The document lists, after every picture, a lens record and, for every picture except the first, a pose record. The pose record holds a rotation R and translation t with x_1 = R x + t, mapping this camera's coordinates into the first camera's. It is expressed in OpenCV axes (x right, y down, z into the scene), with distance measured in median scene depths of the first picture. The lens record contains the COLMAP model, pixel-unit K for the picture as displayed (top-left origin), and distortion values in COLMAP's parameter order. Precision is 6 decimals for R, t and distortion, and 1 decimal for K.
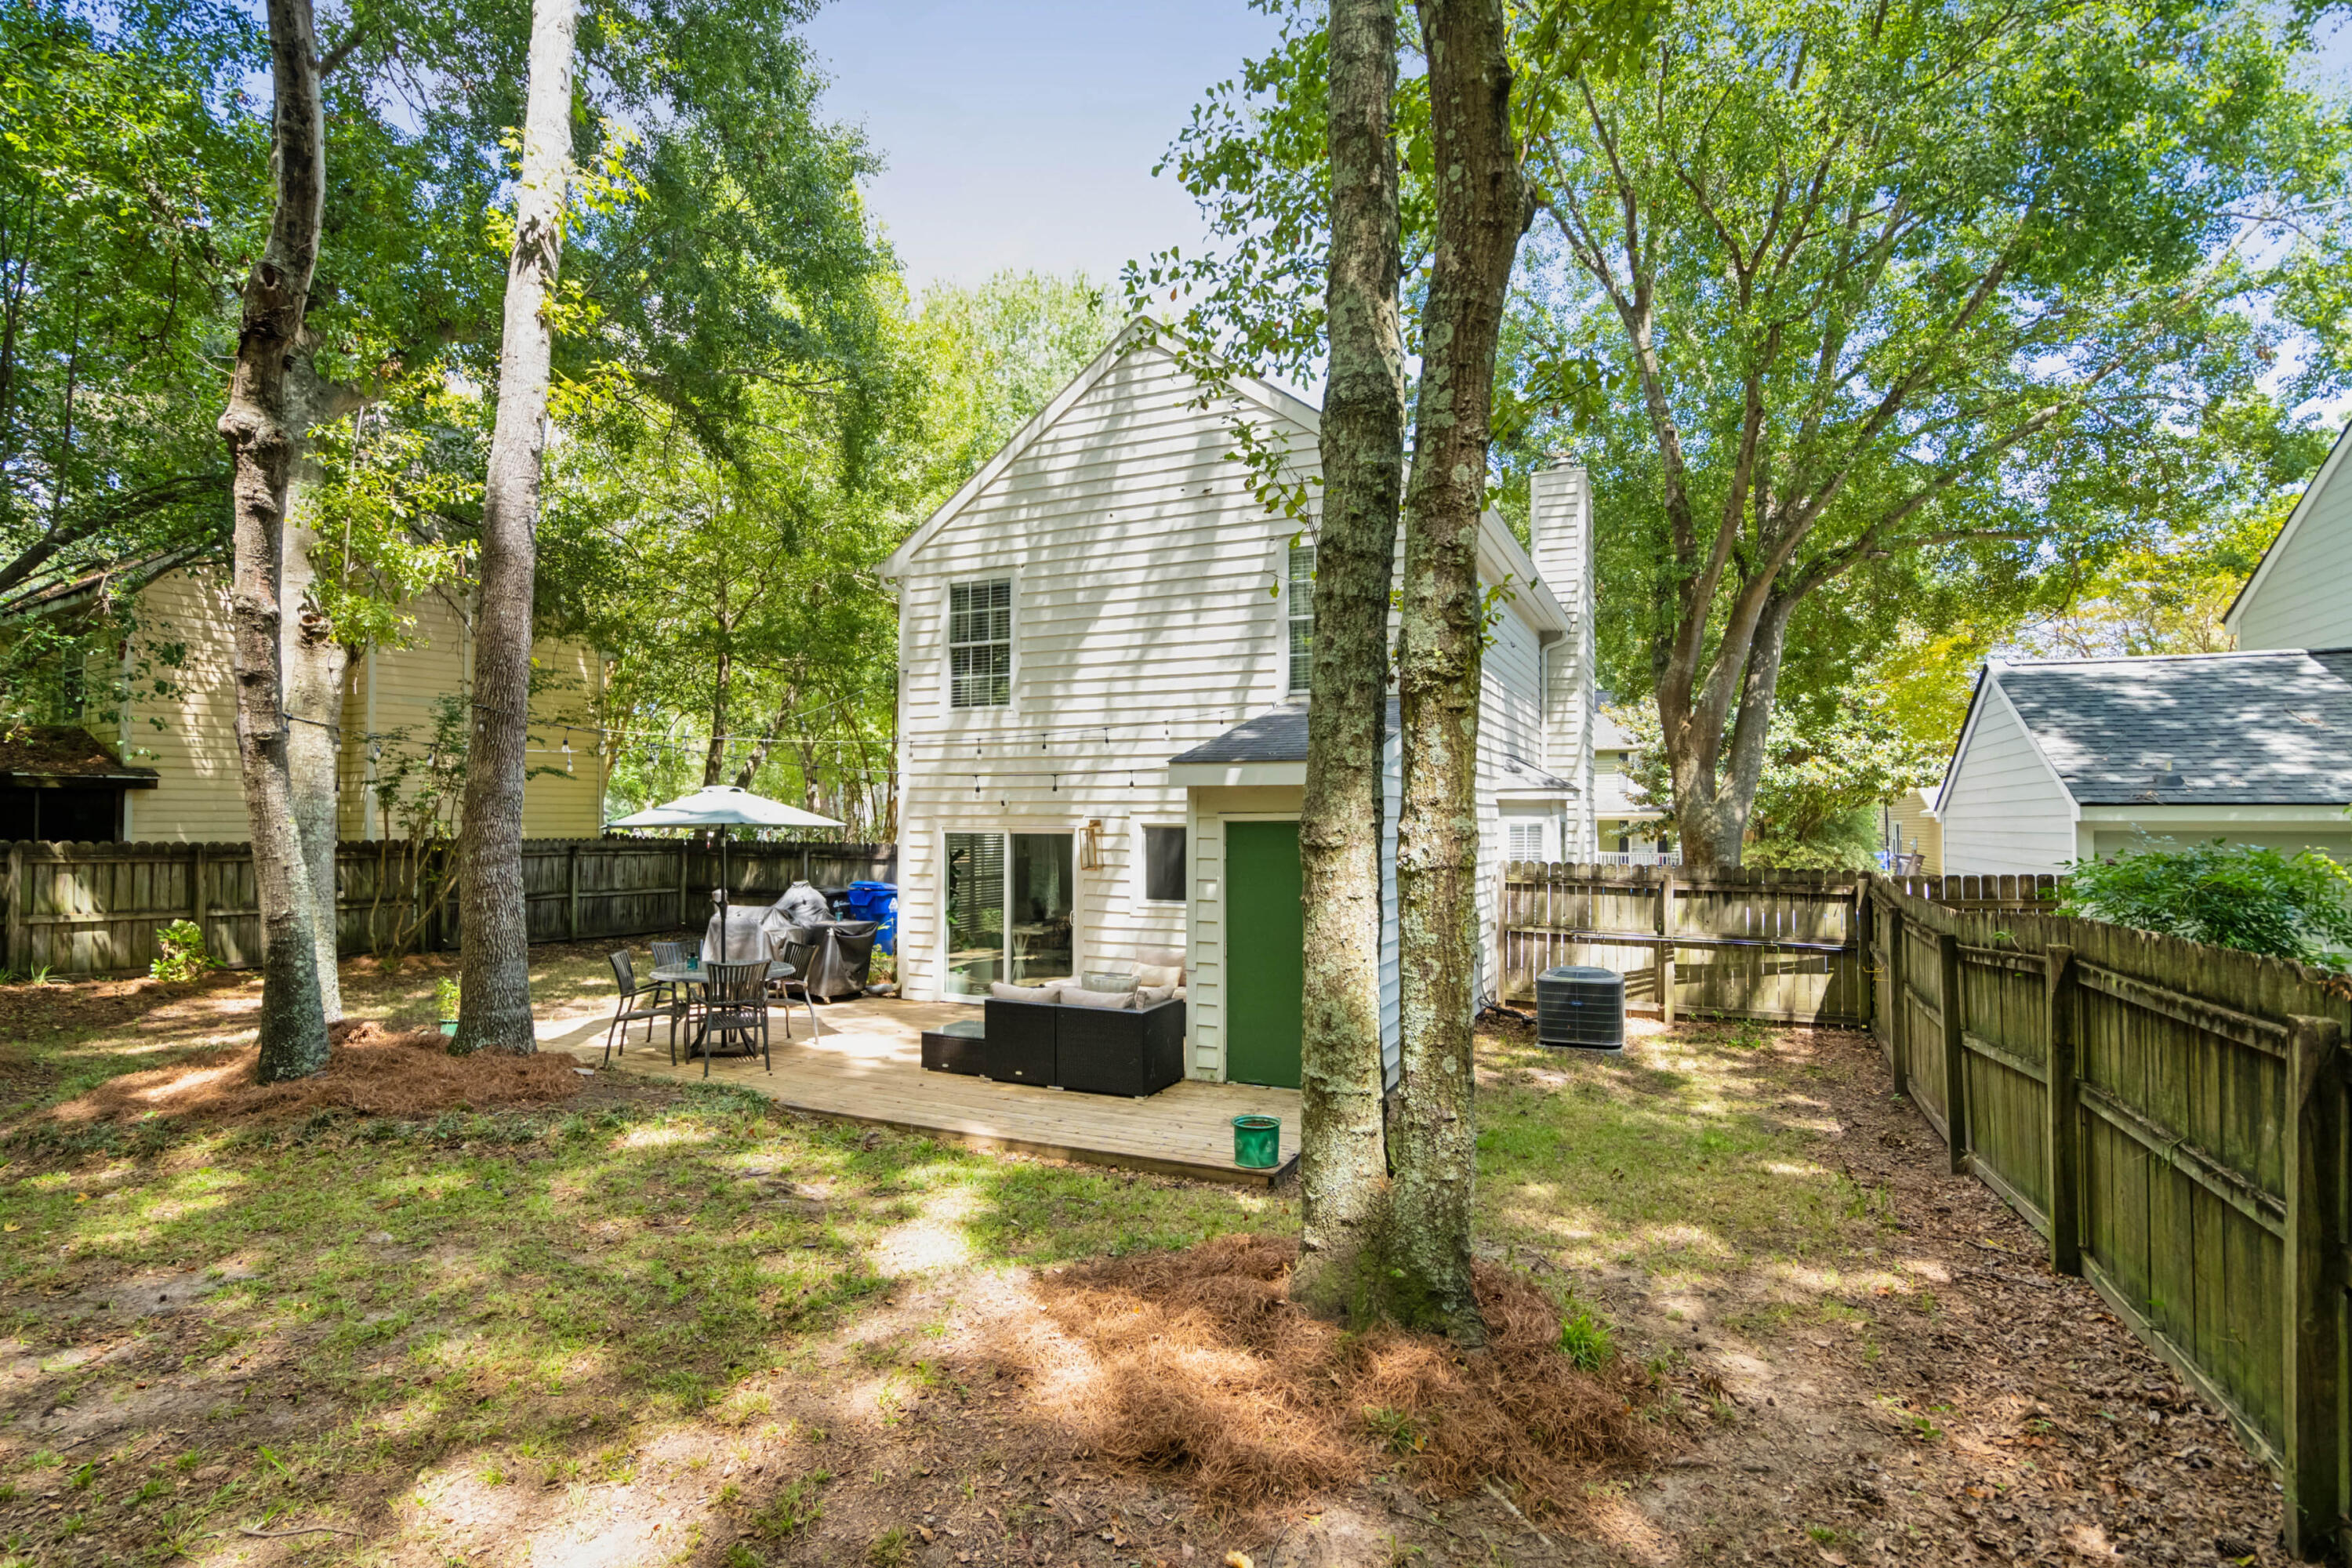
lens RADIAL K [[1147.6, 0, 1162.1], [0, 1147.6, 766.4], [0, 0, 1]] dist [-0.003896, 0.000061]
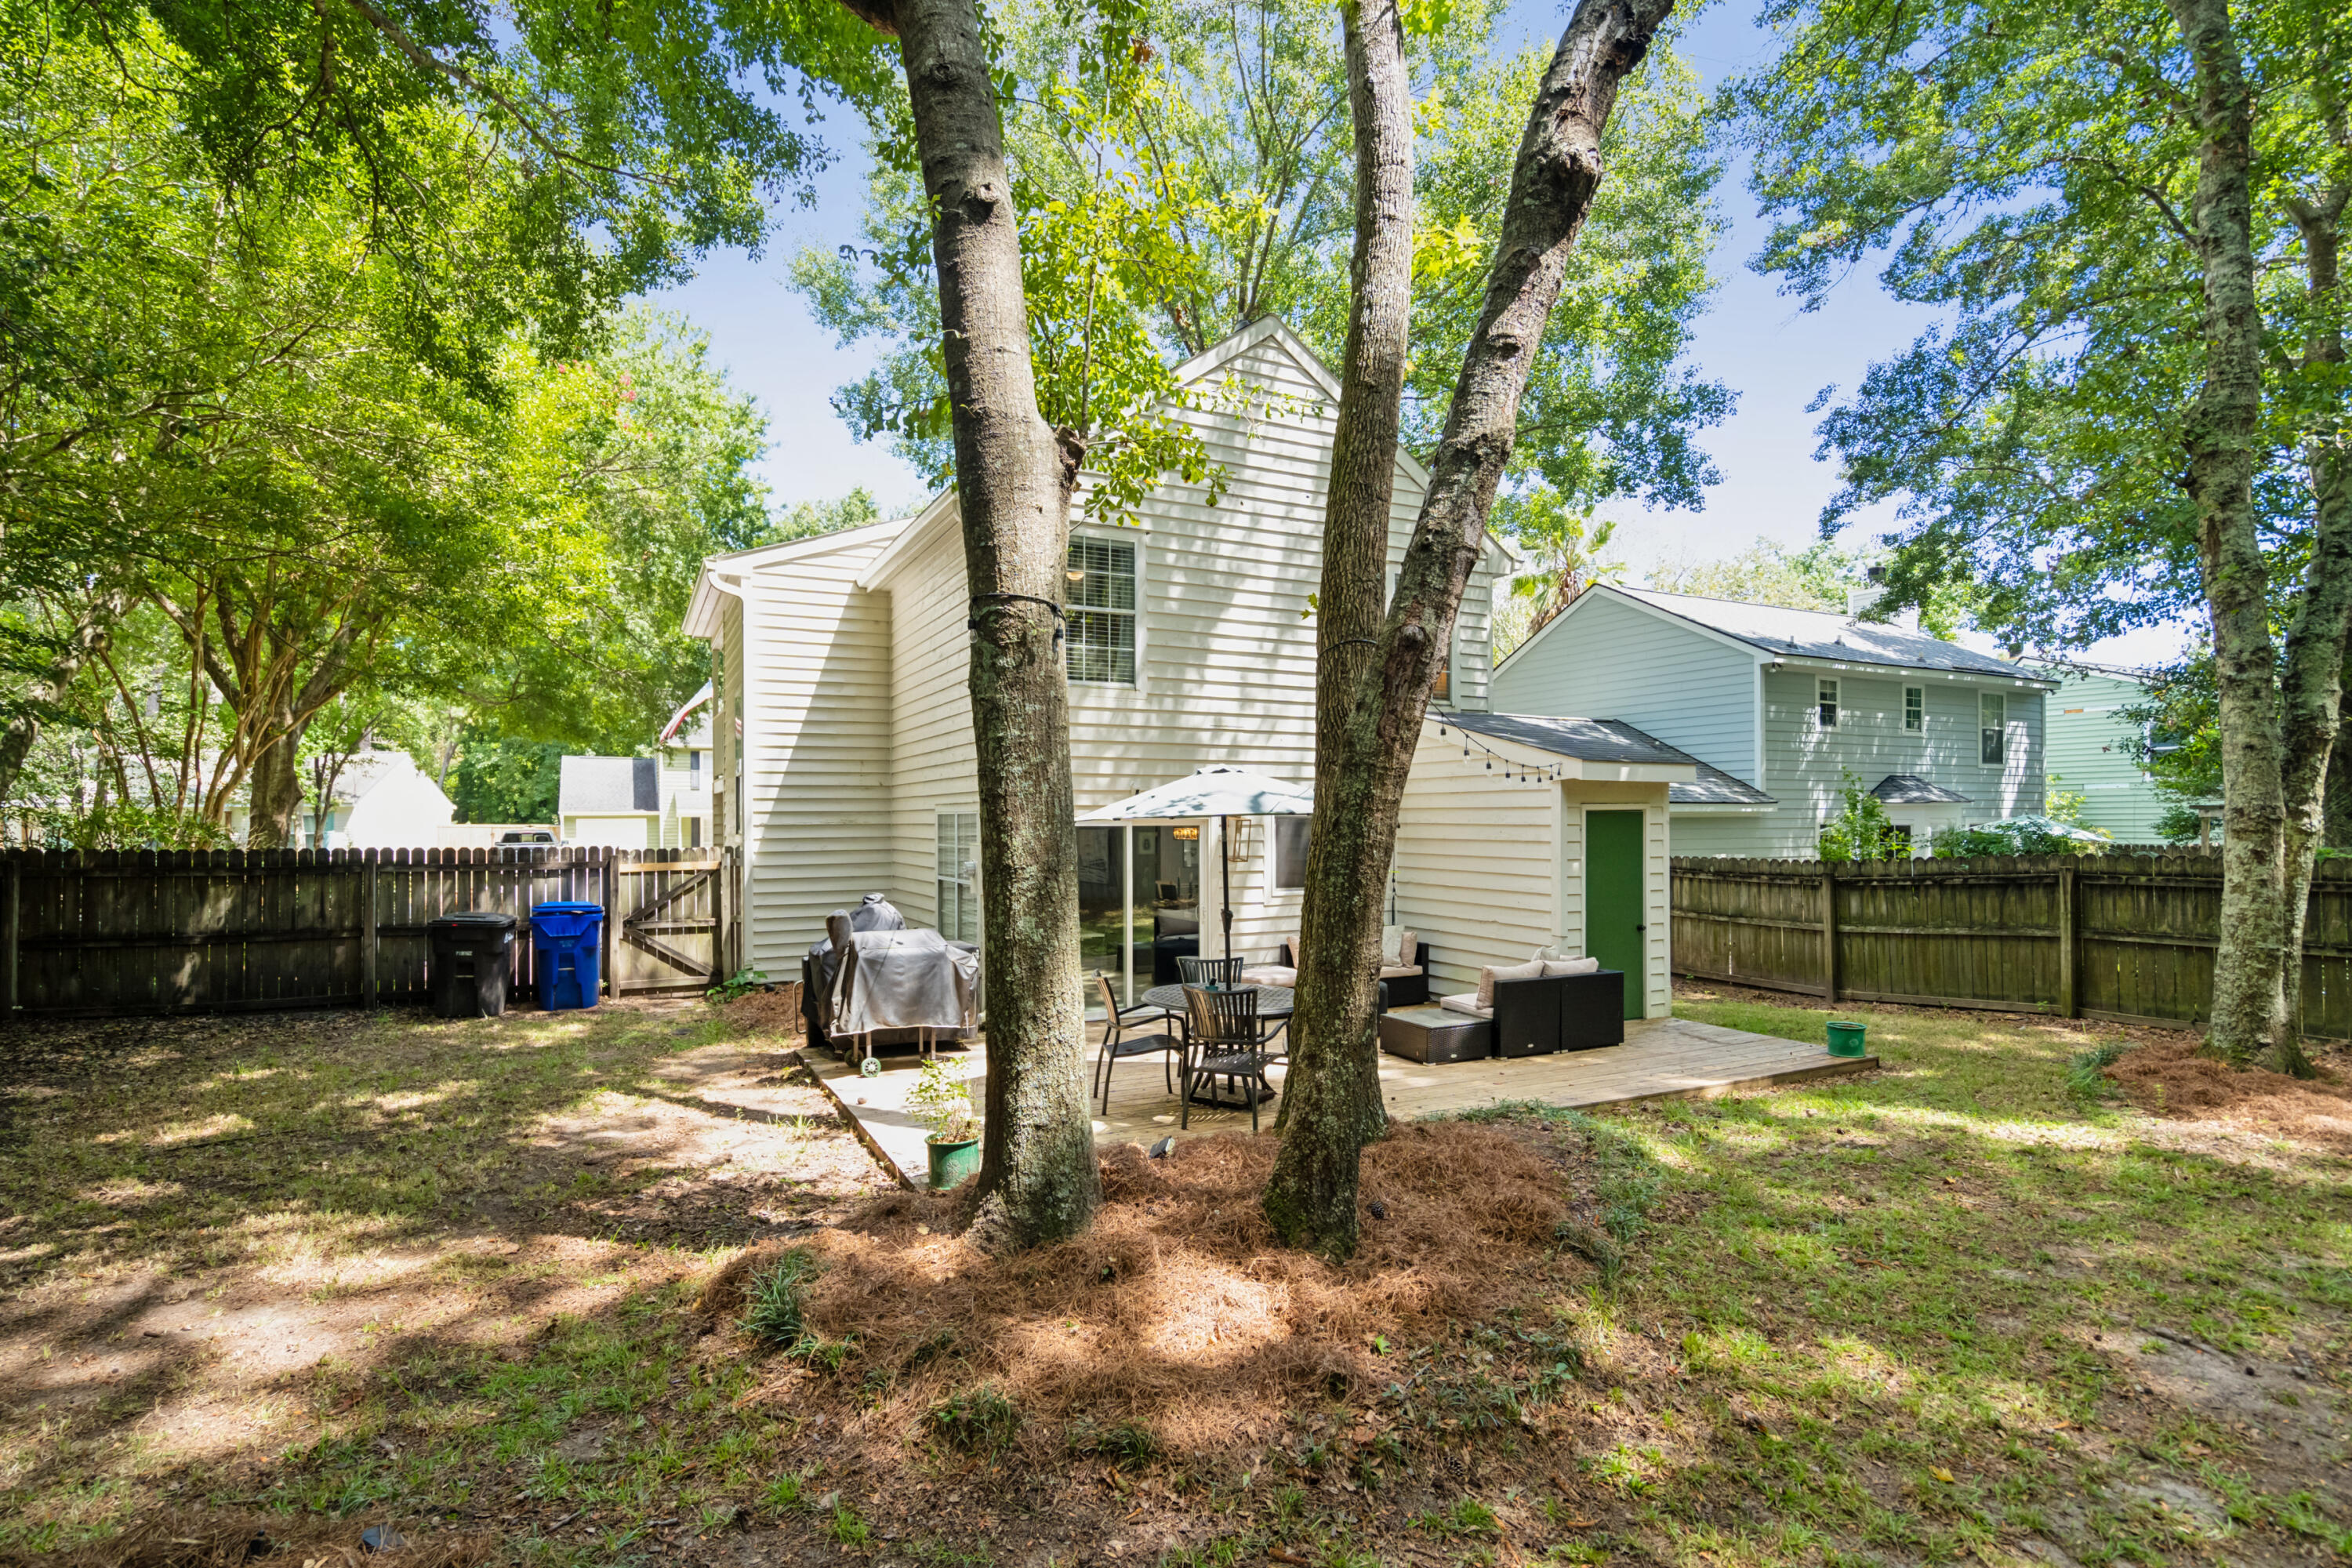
lens RADIAL K [[1084.5, 0, 1176.0], [0, 1084.5, 784.0], [0, 0, 1]] dist [0.007184, 0.000303]
pose [[0.621842, 0.021634, 0.782844, -0.834459], [-0.033327, 0.999444, -0.001147, 0.026972], [-0.782434, -0.025377, 0.622217, 0.472295]]
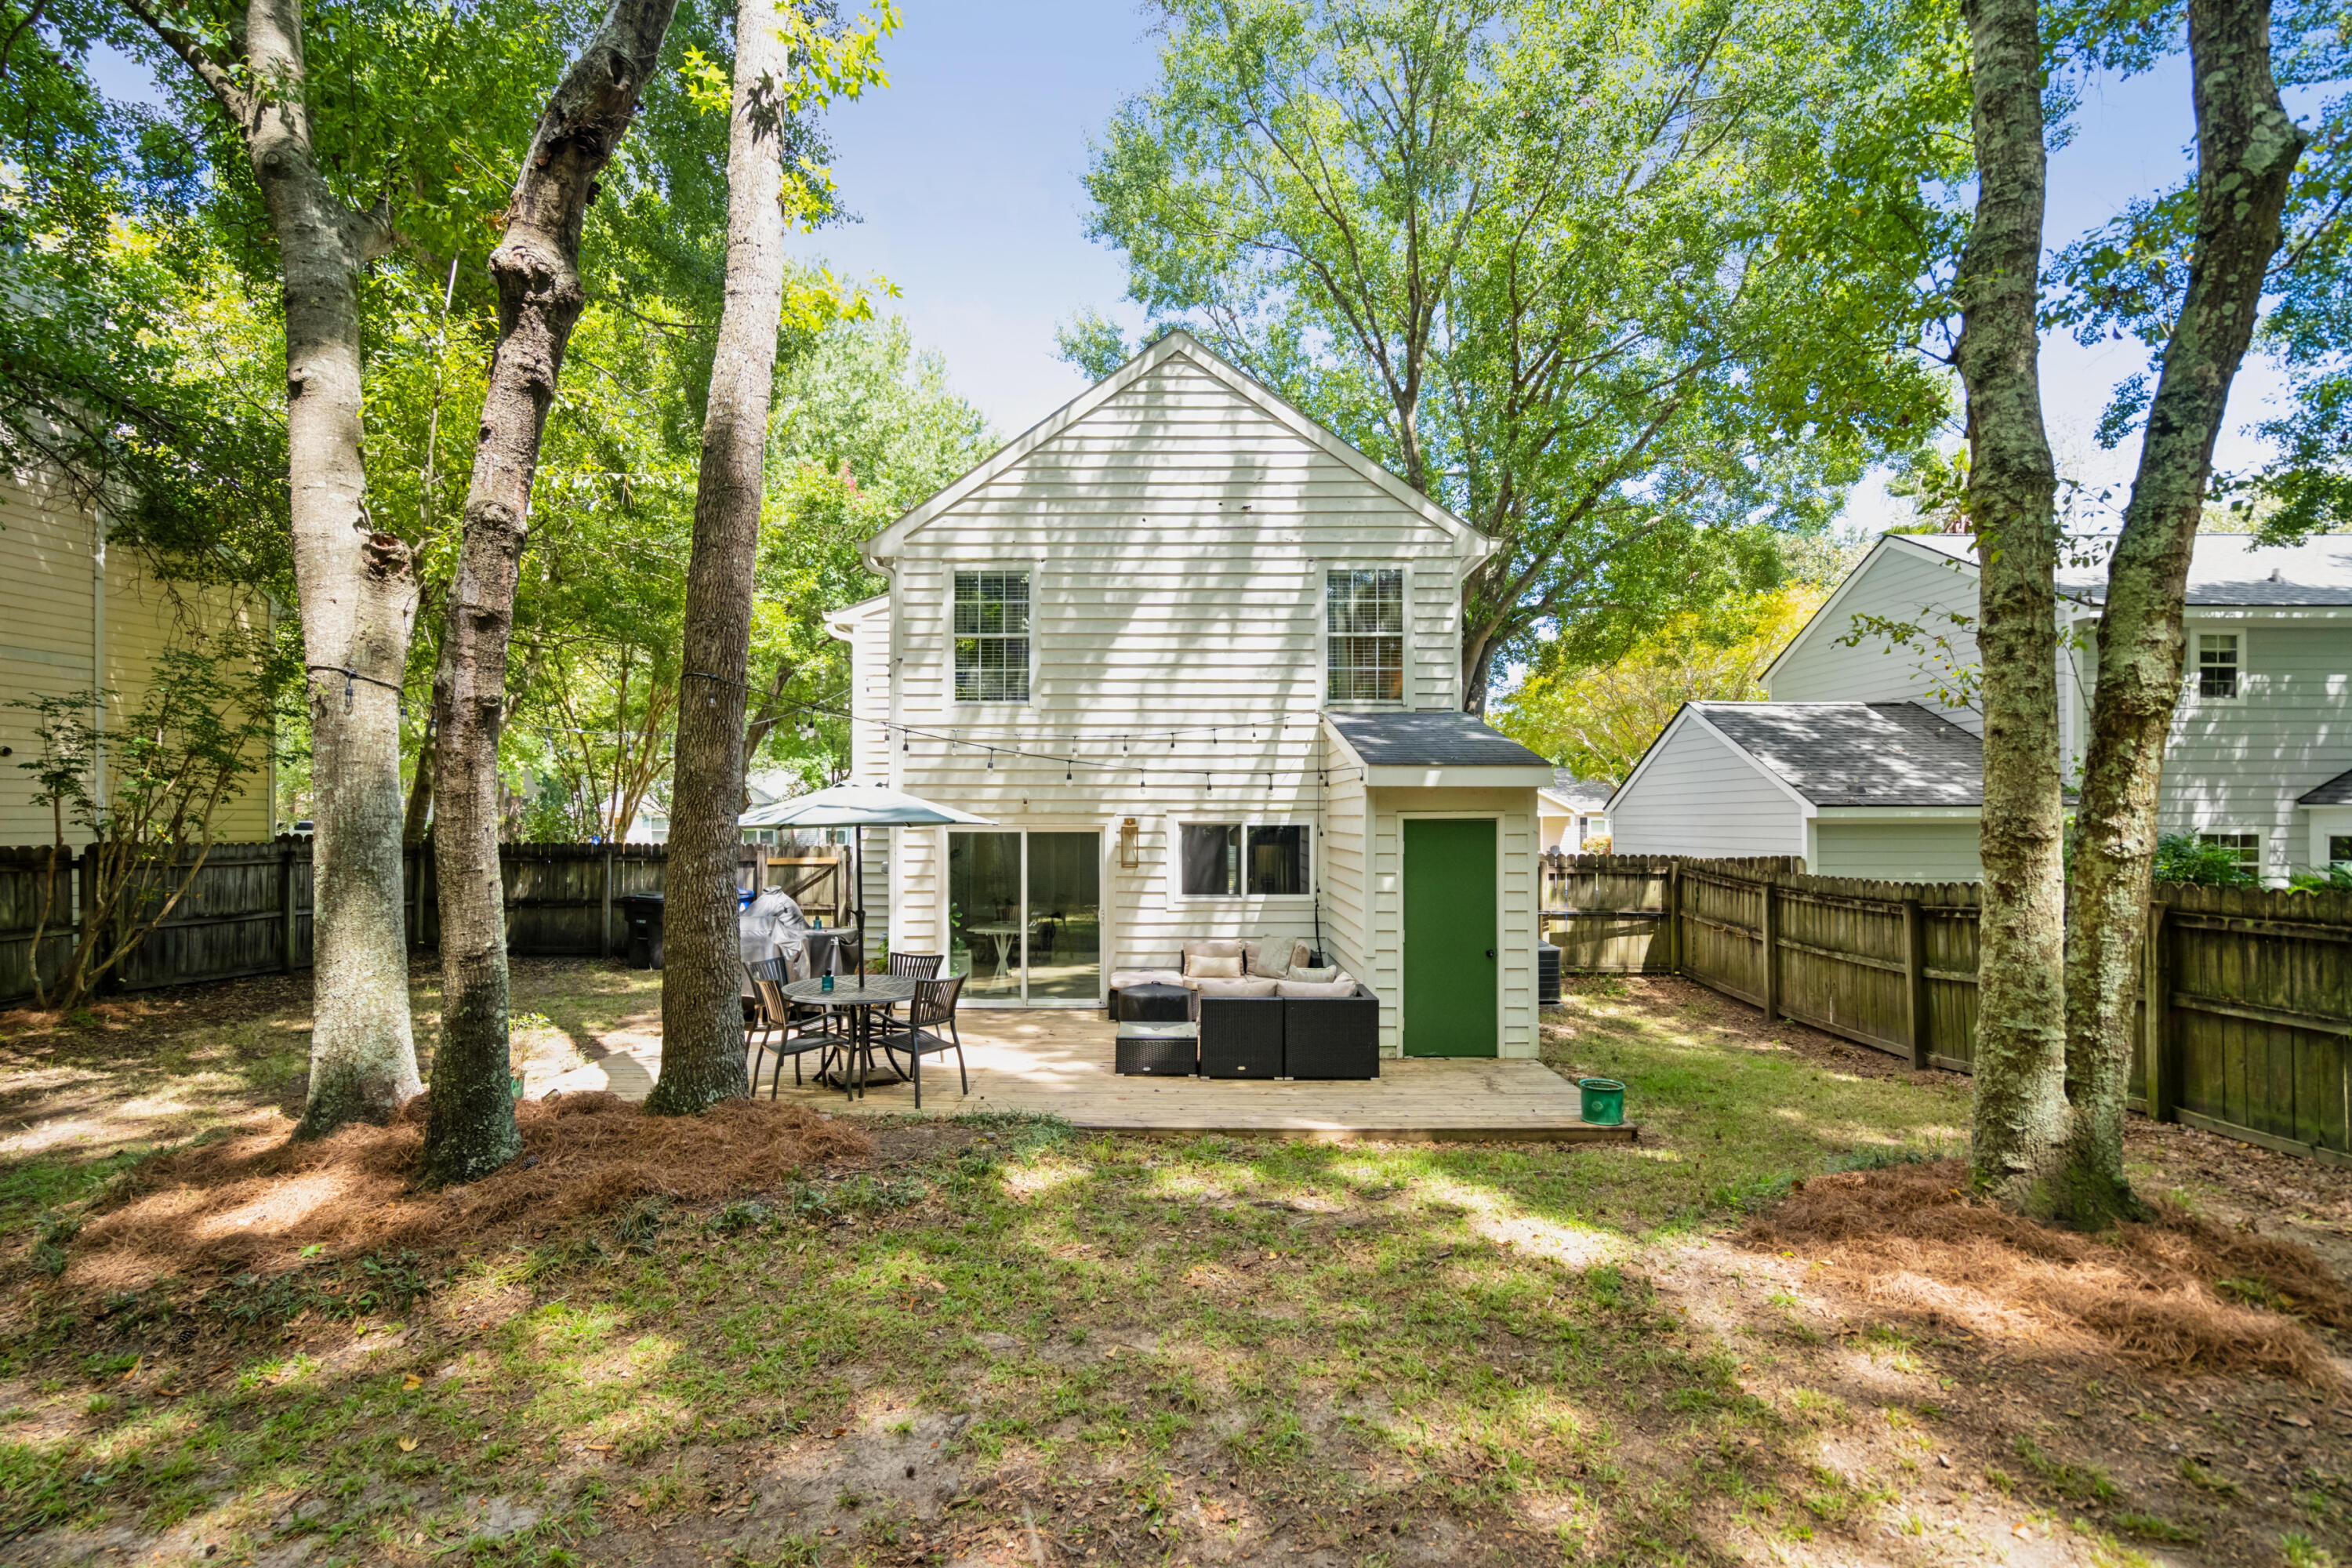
lens RADIAL K [[1053.5, 0, 1176.0], [0, 1053.5, 784.0], [0, 0, 1]] dist [-0.001409, 0.000138]
pose [[0.907440, 0.012249, 0.420002, -0.422322], [-0.018179, 0.999784, 0.010118, 0.006316], [-0.419787, -0.016817, 0.907467, 0.137675]]
